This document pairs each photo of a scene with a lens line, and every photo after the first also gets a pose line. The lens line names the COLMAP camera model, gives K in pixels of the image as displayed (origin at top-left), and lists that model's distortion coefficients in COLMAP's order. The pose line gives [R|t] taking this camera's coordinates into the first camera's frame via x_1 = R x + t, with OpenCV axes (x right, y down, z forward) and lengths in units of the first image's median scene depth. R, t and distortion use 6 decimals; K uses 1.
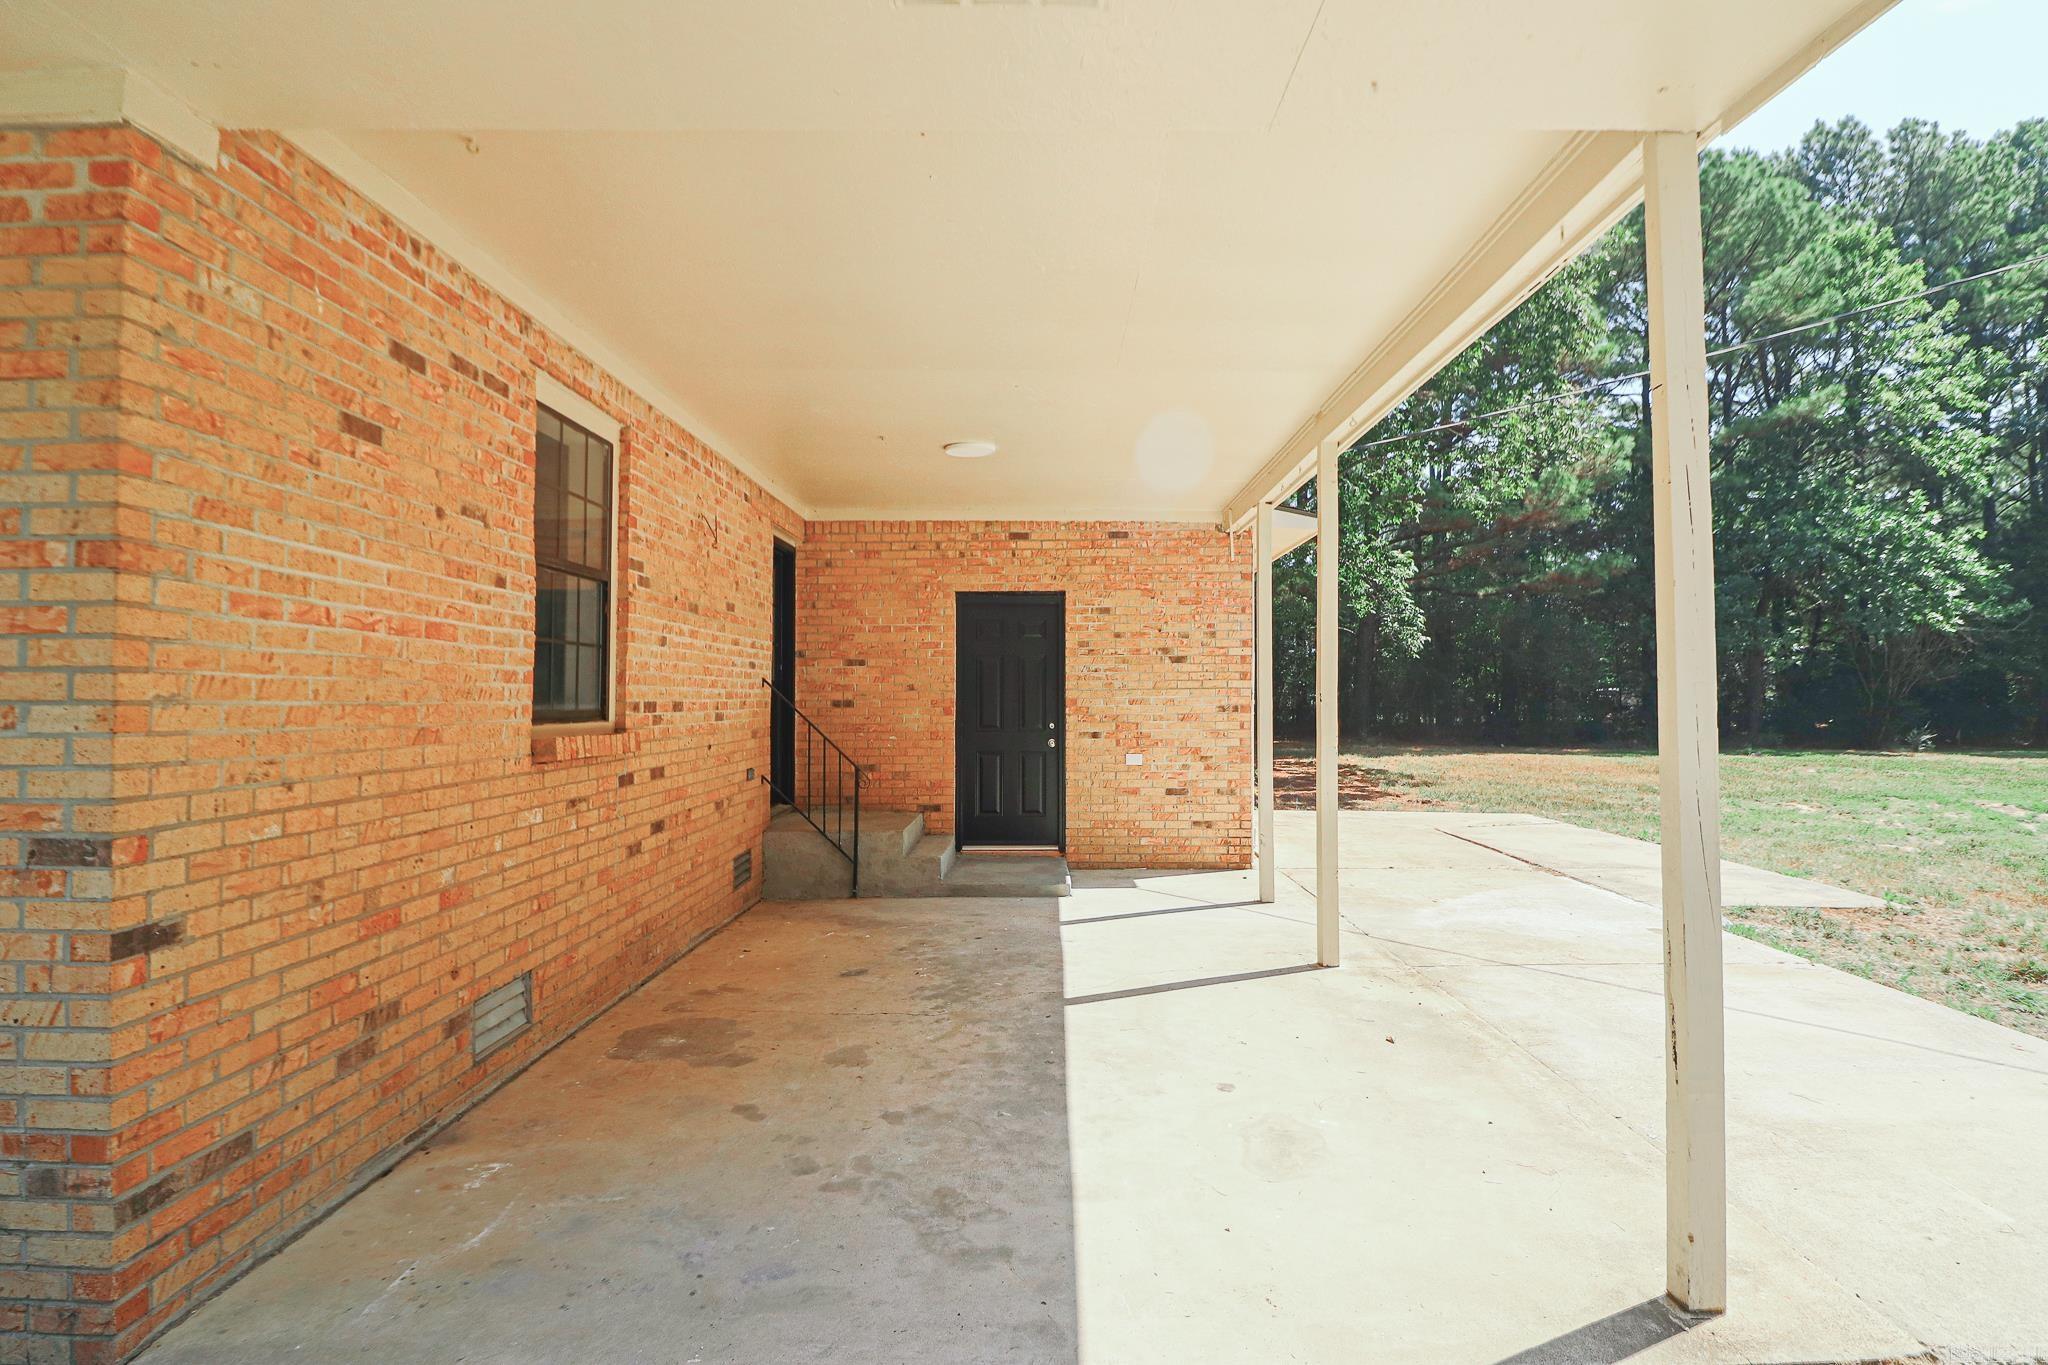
lens RADIAL K [[936.3, 0, 1024.0], [0, 936.3, 682.5], [0, 0, 1]] dist [-0.001008, -0.000300]
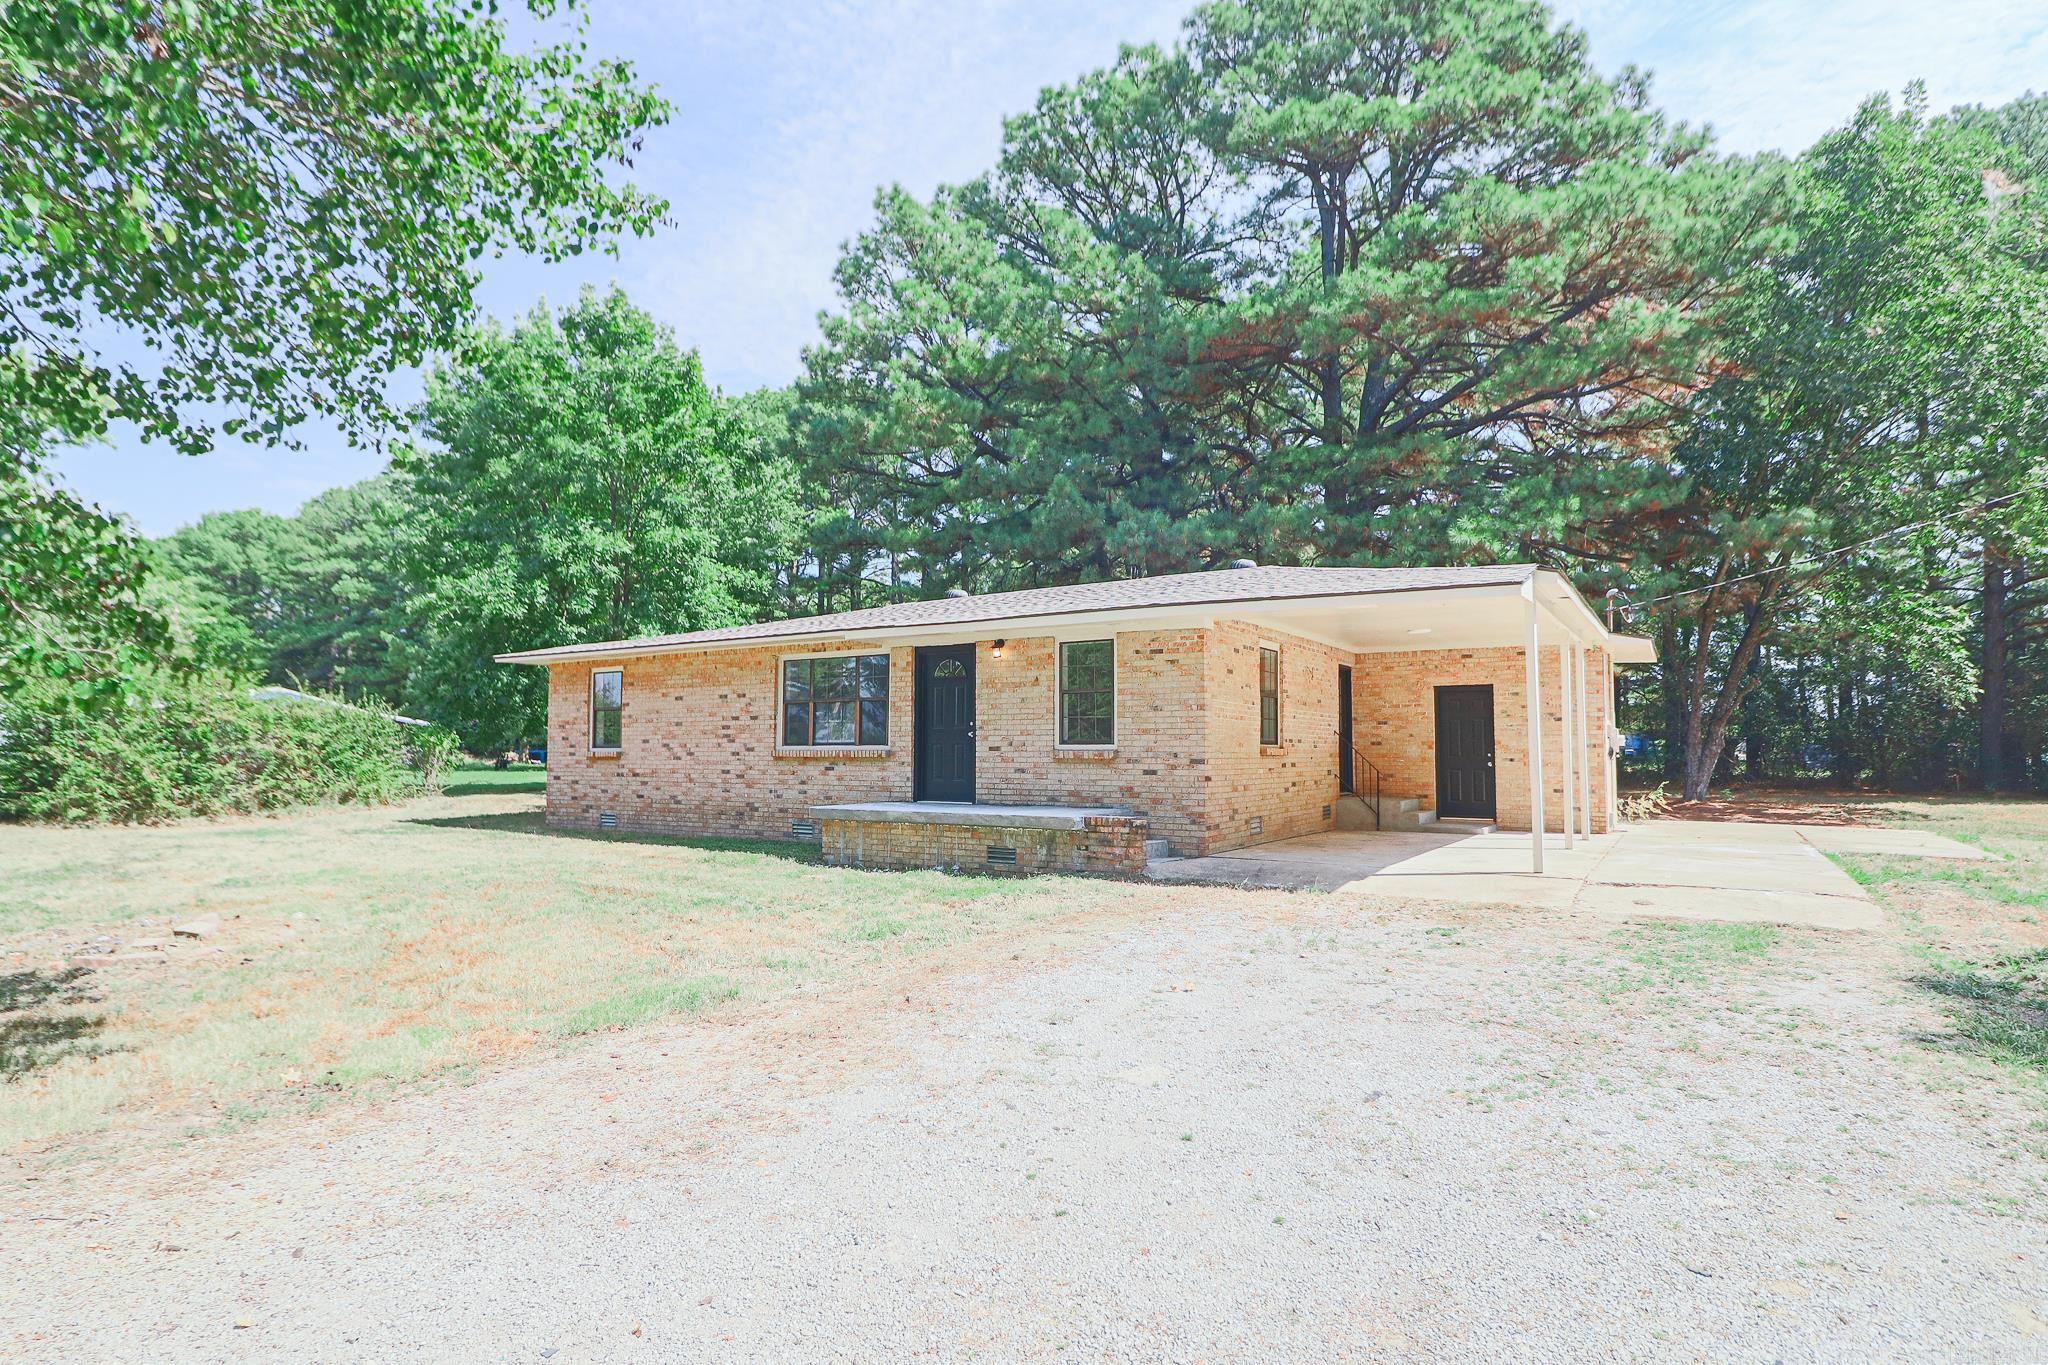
lens RADIAL K [[1056.3, 0, 1024.0], [0, 1056.3, 682.5], [0, 0, 1]] dist [-0.002066, -0.000147]
pose [[0.830662, -0.035179, -0.555665, 0.477425], [0.003765, 0.998334, -0.057576, 0.020970], [0.556764, 0.045734, 0.829410, -1.413741]]
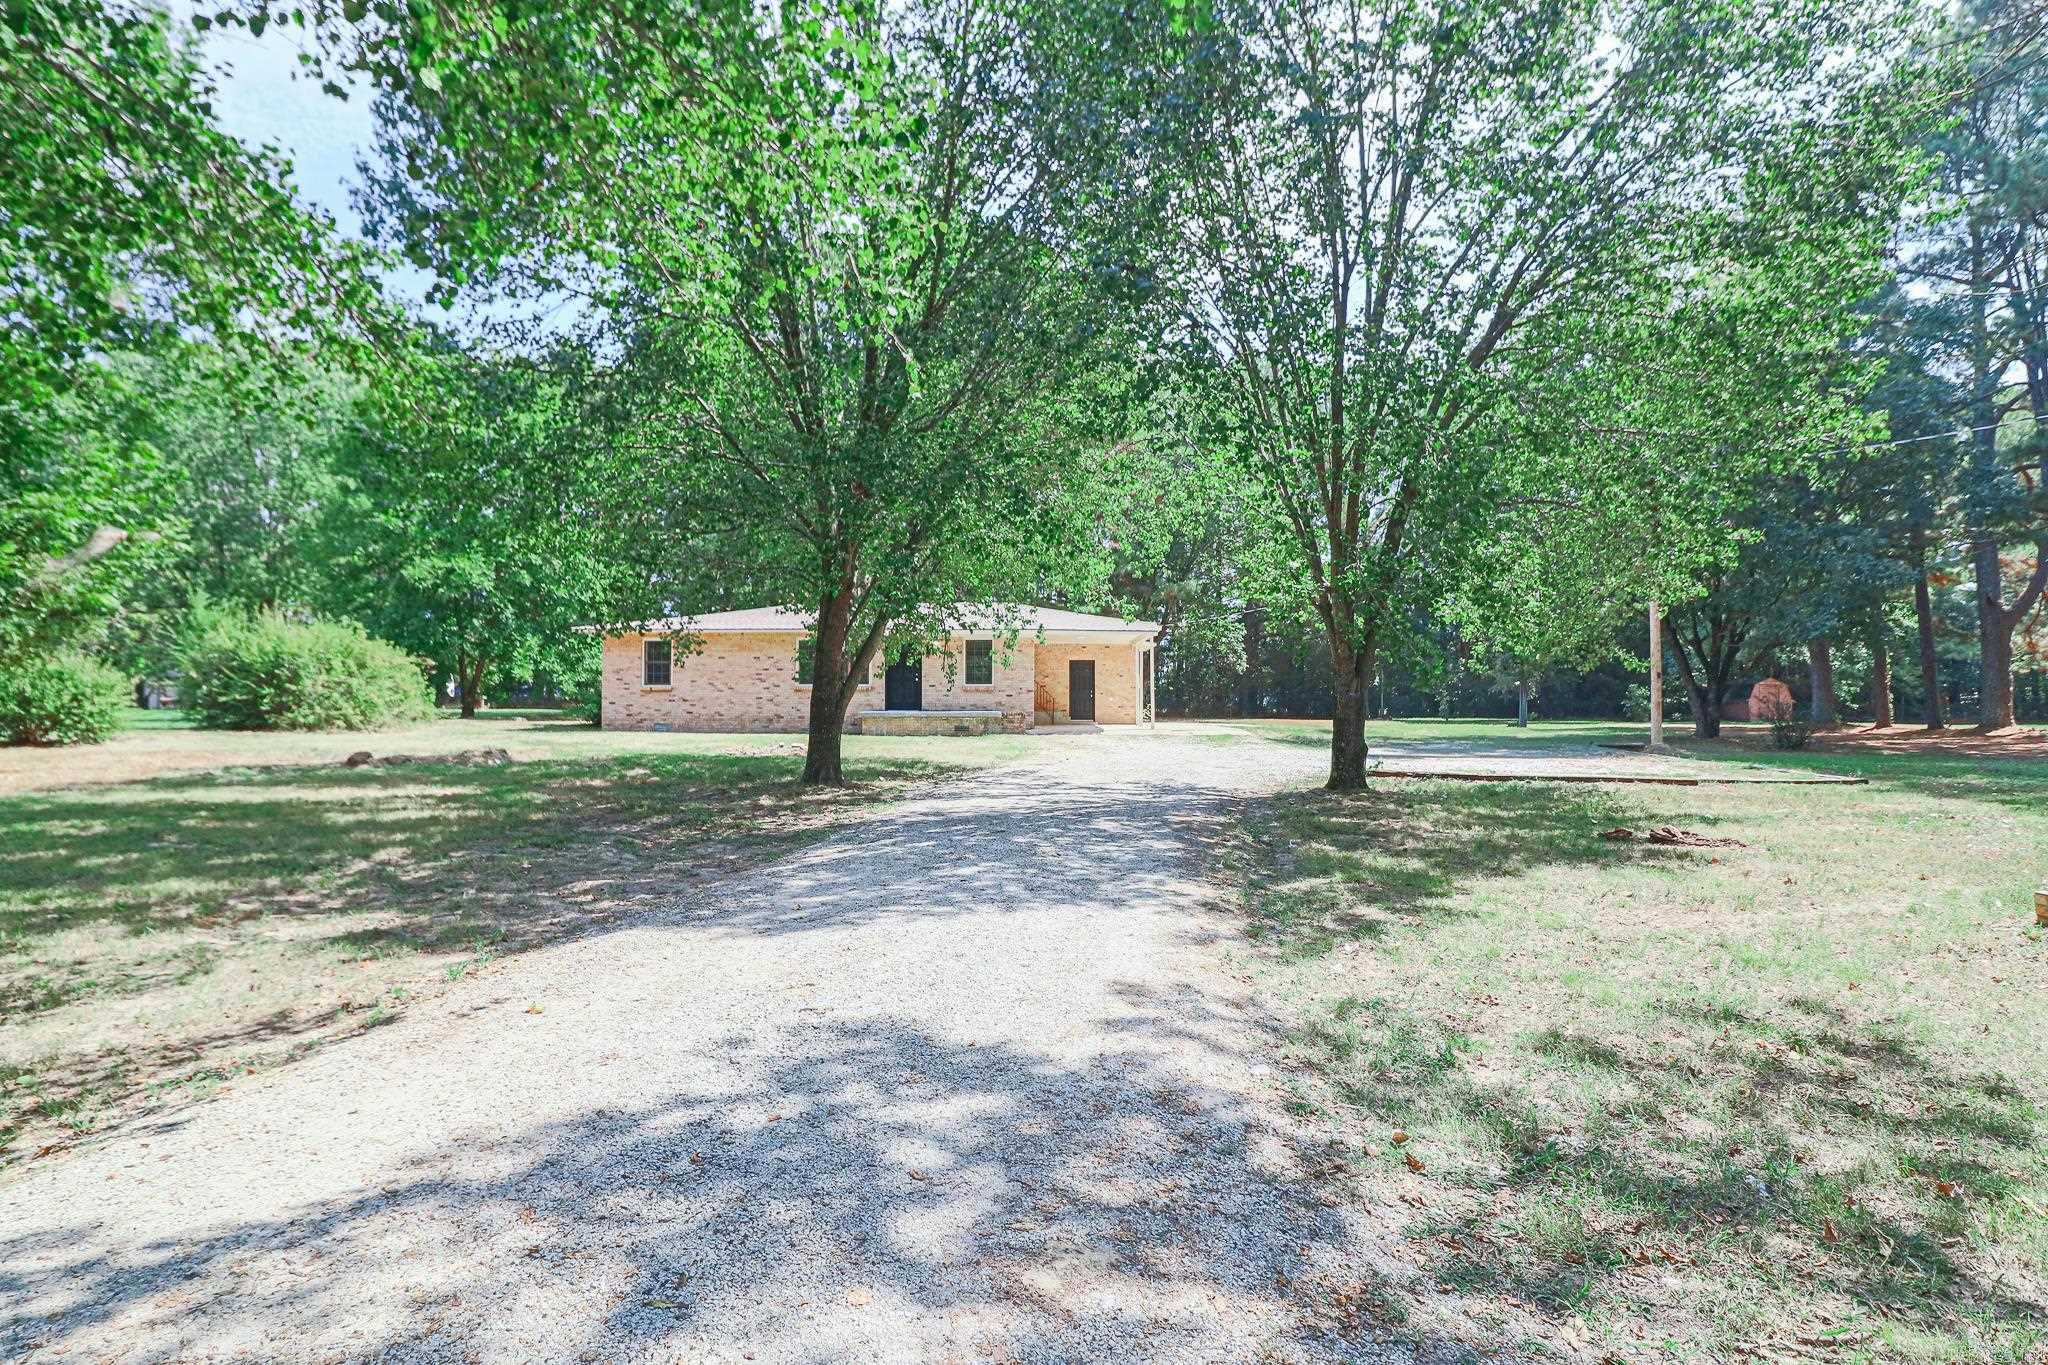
lens RADIAL K [[936.3, 0, 1024.0], [0, 936.3, 682.5], [0, 0, 1]] dist [-0.001008, -0.000300]
pose [[0.997962, 0.000309, -0.063805, -0.009132], [-0.001270, 0.999886, -0.015023, 0.070148], [0.063793, 0.015073, 0.997849, -3.479270]]
